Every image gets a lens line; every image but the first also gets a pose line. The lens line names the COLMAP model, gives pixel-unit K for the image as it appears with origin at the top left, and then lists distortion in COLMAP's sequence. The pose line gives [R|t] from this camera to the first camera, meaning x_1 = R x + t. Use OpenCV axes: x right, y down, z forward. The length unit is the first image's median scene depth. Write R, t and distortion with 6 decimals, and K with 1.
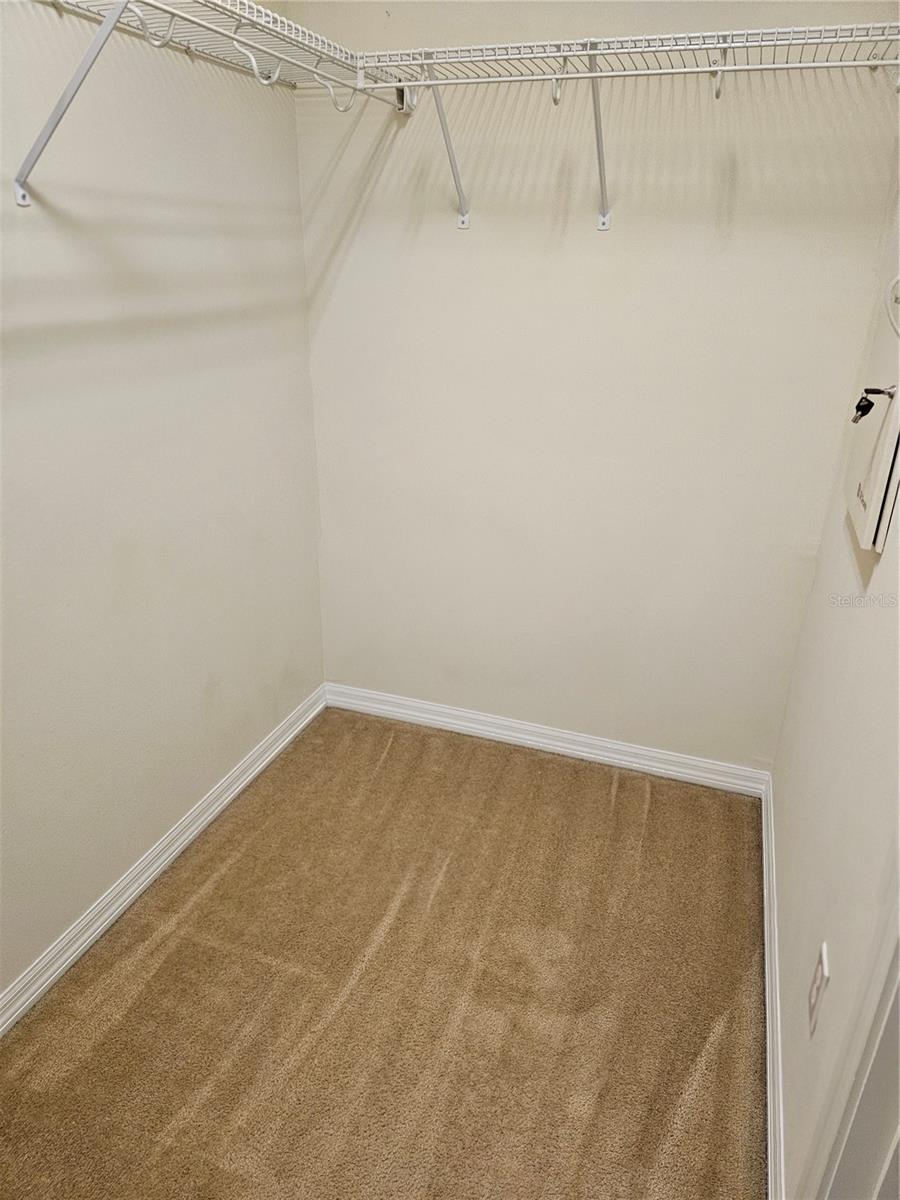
lens RADIAL K [[805.1, 0, 450.0], [0, 805.1, 600.0], [0, 0, 1]] dist [0.067737, -0.067419]
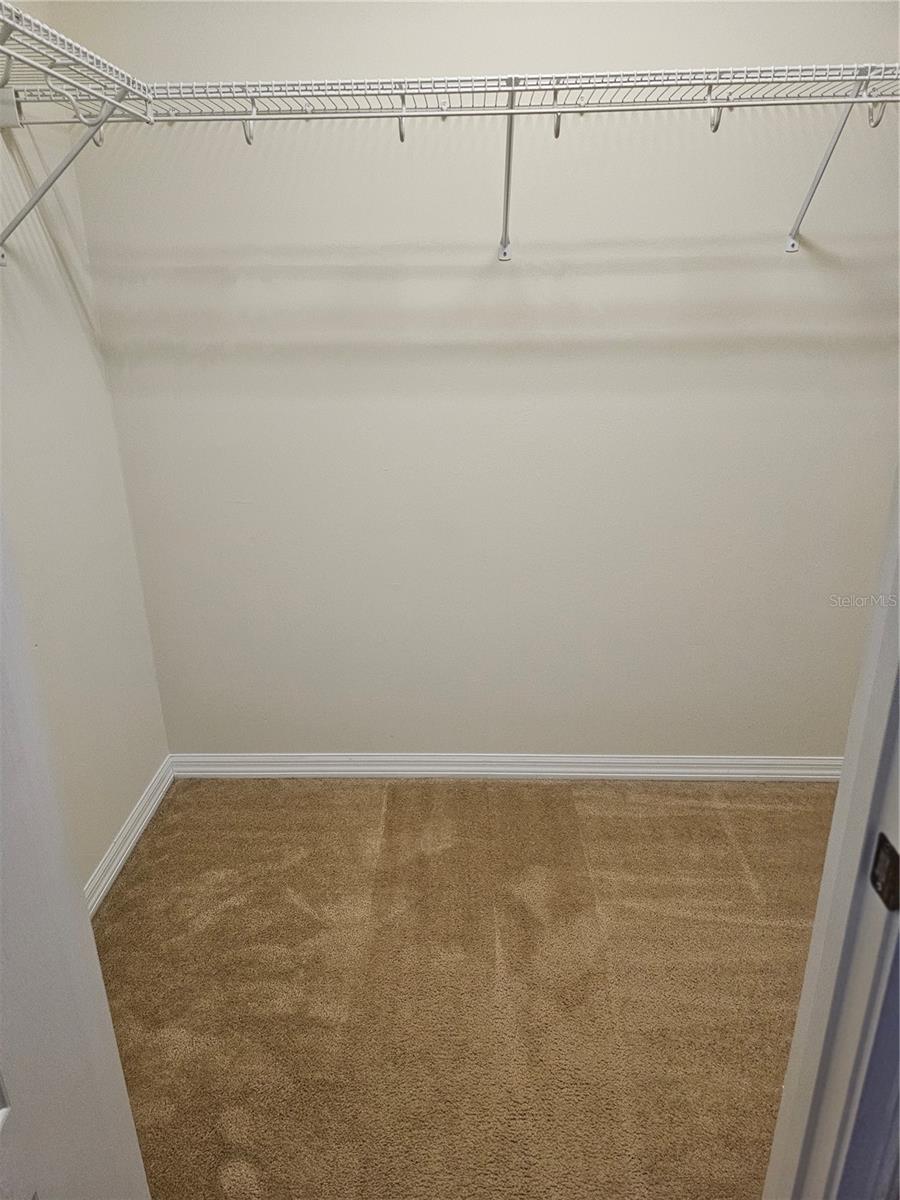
lens RADIAL K [[805.1, 0, 450.0], [0, 805.1, 600.0], [0, 0, 1]] dist [0.067737, -0.067419]
pose [[0.299298, 0.316350, -0.900191, 0.706002], [-0.352855, 0.913253, 0.203622, -0.004830], [0.886518, 0.256693, 0.384961, 0.070323]]
